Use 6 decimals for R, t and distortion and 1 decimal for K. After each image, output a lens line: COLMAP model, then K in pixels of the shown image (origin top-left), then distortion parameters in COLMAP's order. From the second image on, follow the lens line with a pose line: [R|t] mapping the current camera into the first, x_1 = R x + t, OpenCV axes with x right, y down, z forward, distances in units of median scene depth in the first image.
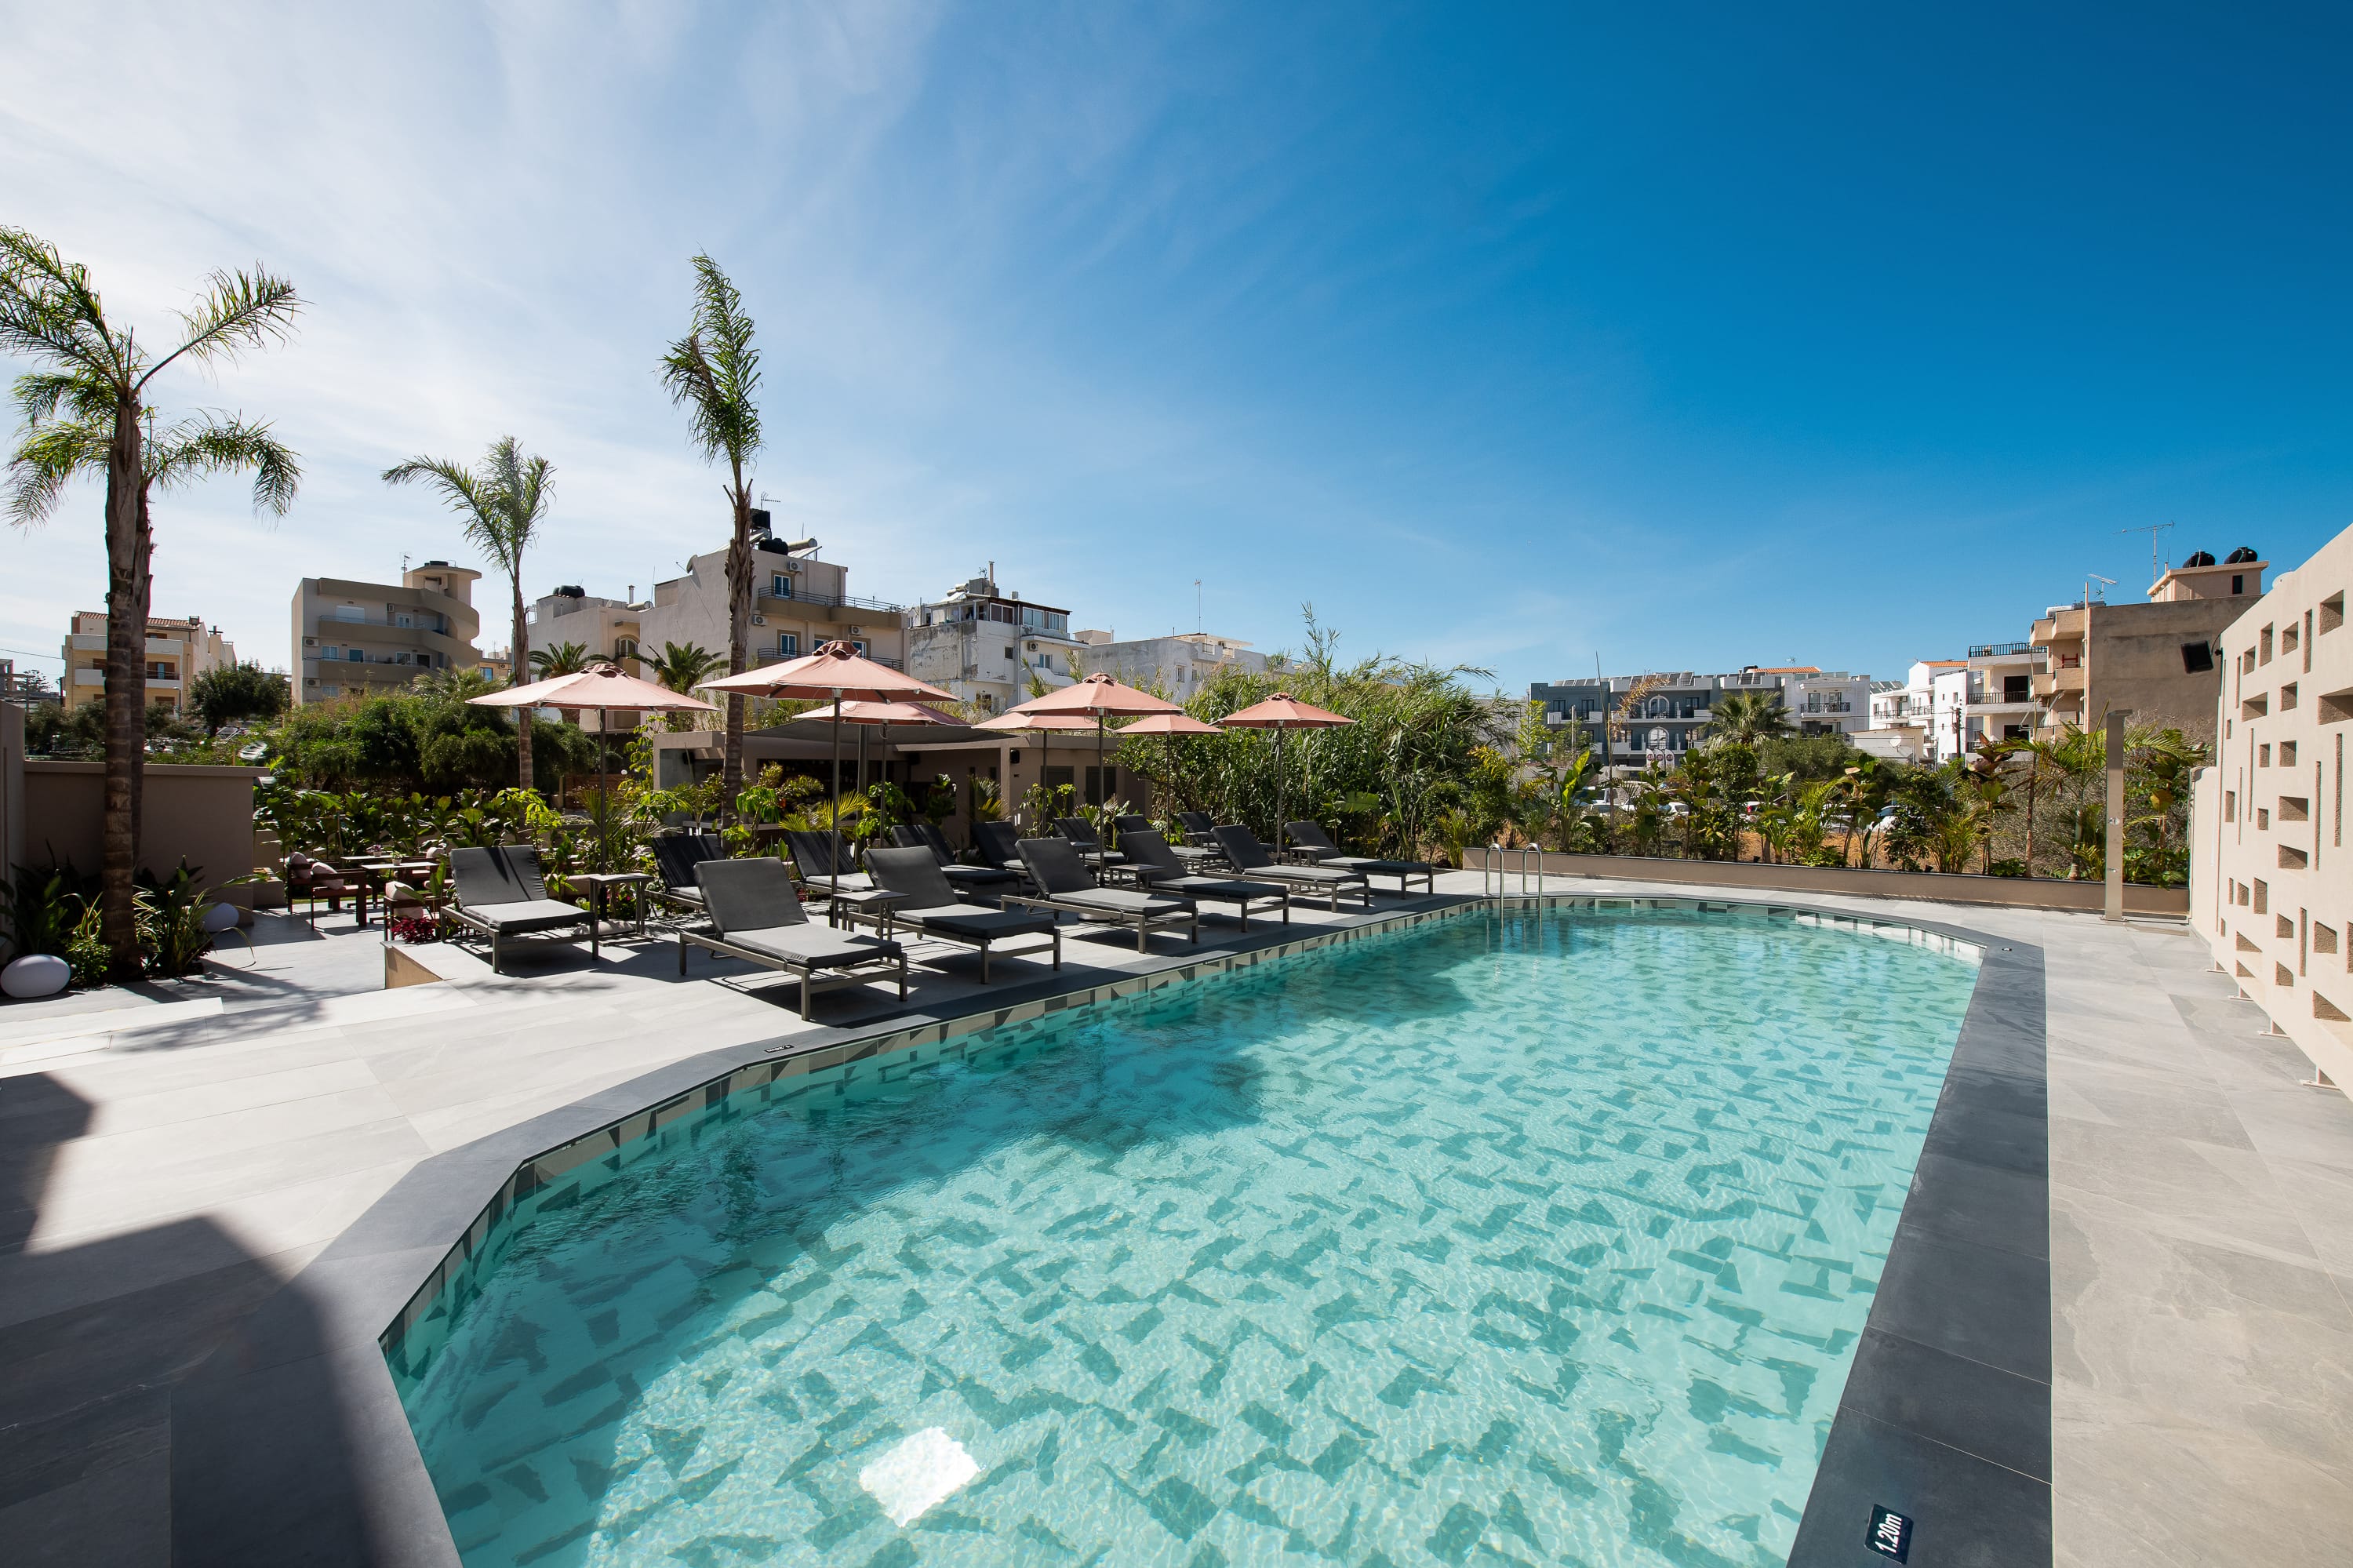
lens RADIAL K [[910.7, 0, 1176.3], [0, 910.7, 779.3], [0, 0, 1]] dist [0.001854, -0.001192]
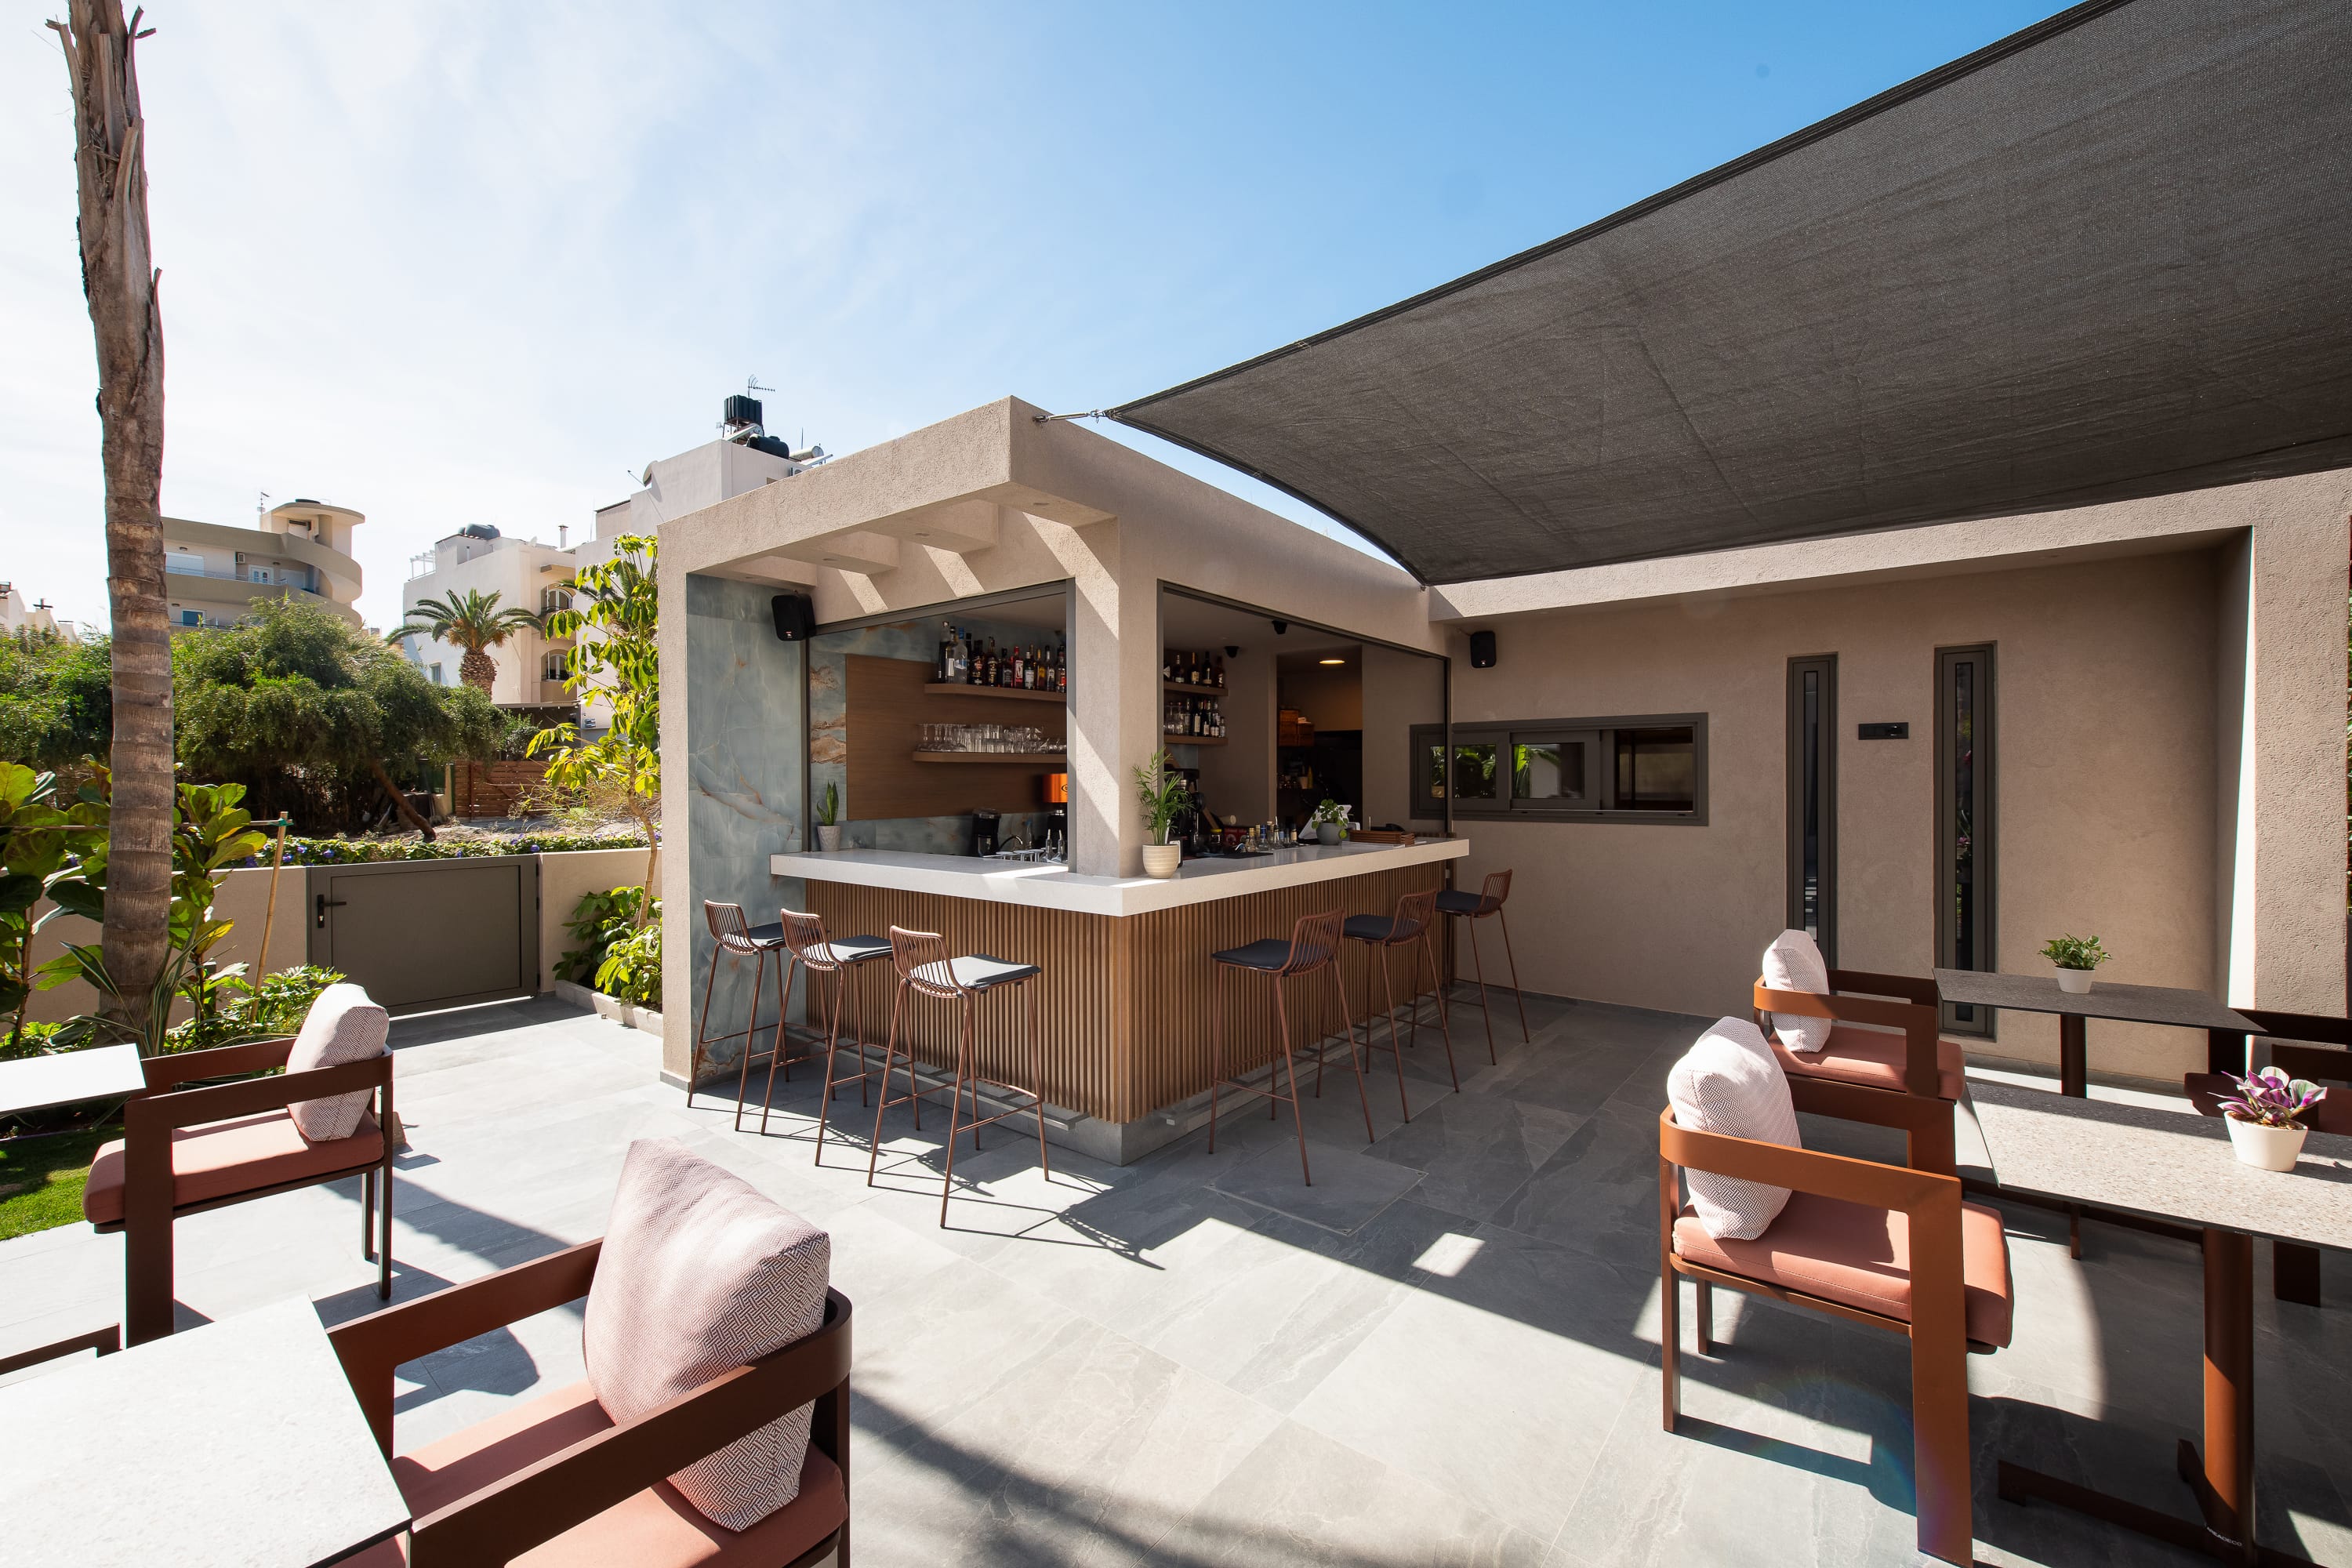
lens RADIAL K [[910.3, 0, 1175.2], [0, 910.3, 780.1], [0, 0, 1]] dist [0.001854, -0.001192]
pose [[0.998627, -0.007227, 0.051891, -0.145447], [0.007292, 0.999973, -0.001055, 0.008248], [-0.051882, 0.001431, 0.998652, 0.242395]]
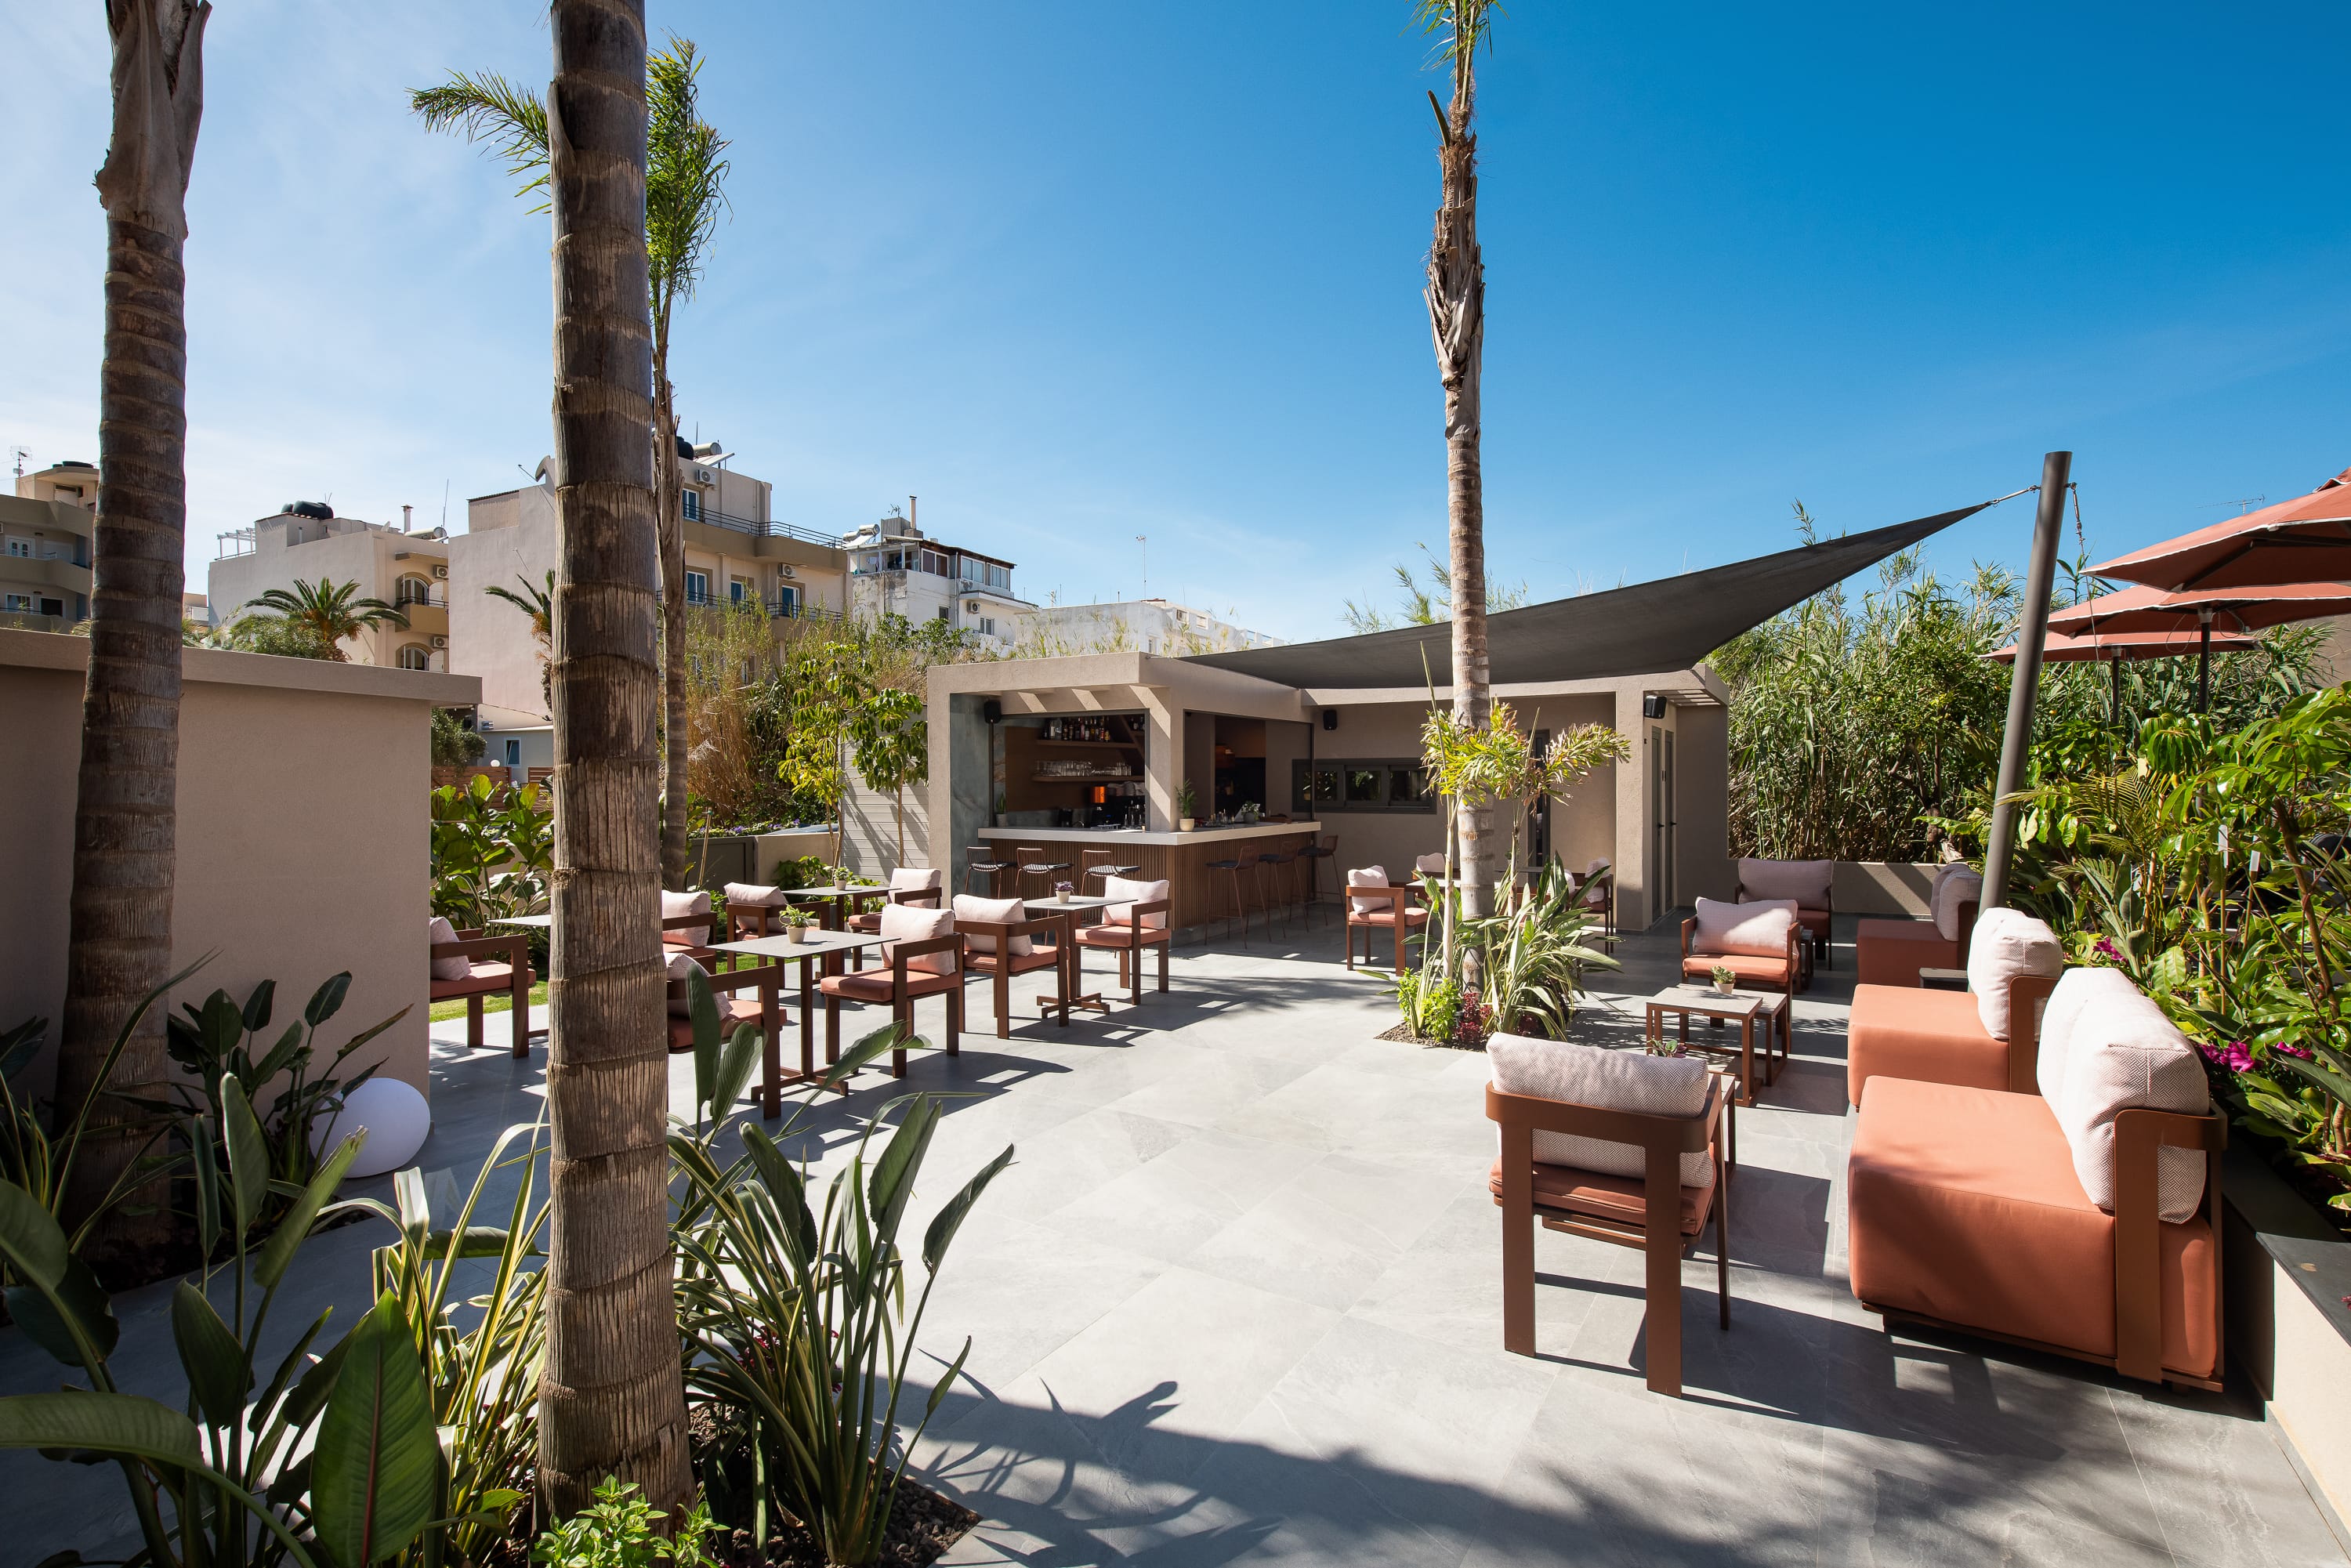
lens RADIAL K [[1036.5, 0, 1167.0], [0, 1036.5, 787.2], [0, 0, 1]] dist [0.006590, -0.000488]
pose [[0.986354, -0.005759, 0.164535, -0.177375], [0.005113, 0.999977, 0.004355, 0.006360], [-0.164556, -0.003455, 0.986362, 0.124829]]
